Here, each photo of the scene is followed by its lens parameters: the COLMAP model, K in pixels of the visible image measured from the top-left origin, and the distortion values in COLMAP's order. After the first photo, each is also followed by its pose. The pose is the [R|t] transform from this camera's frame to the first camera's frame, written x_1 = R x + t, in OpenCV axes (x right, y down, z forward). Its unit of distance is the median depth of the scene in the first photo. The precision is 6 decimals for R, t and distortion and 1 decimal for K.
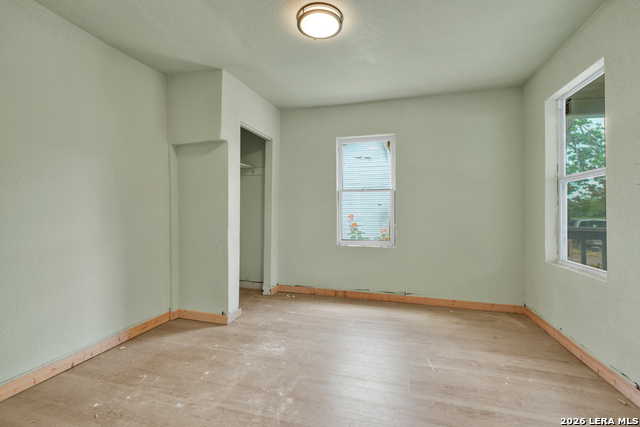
lens RADIAL K [[286.5, 0, 317.2], [0, 286.5, 216.6], [0, 0, 1]] dist [-0.010245, 0.000388]
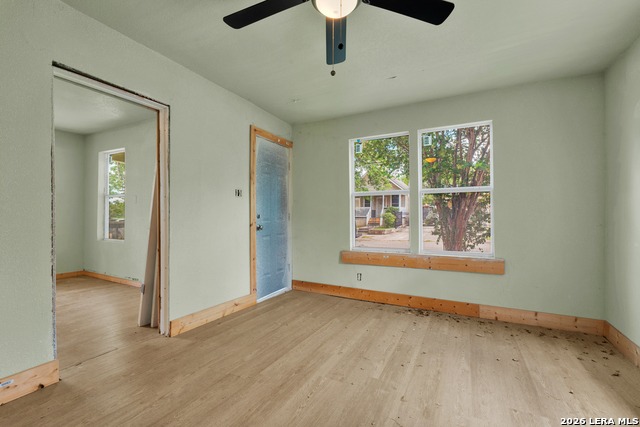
lens RADIAL K [[286.5, 0, 317.2], [0, 286.5, 216.6], [0, 0, 1]] dist [-0.010245, 0.000388]
pose [[0.216509, 0.011878, 0.976208, -0.558695], [-0.011338, 0.999889, -0.009651, 0.004349], [-0.976215, -0.008978, 0.216620, -0.636356]]
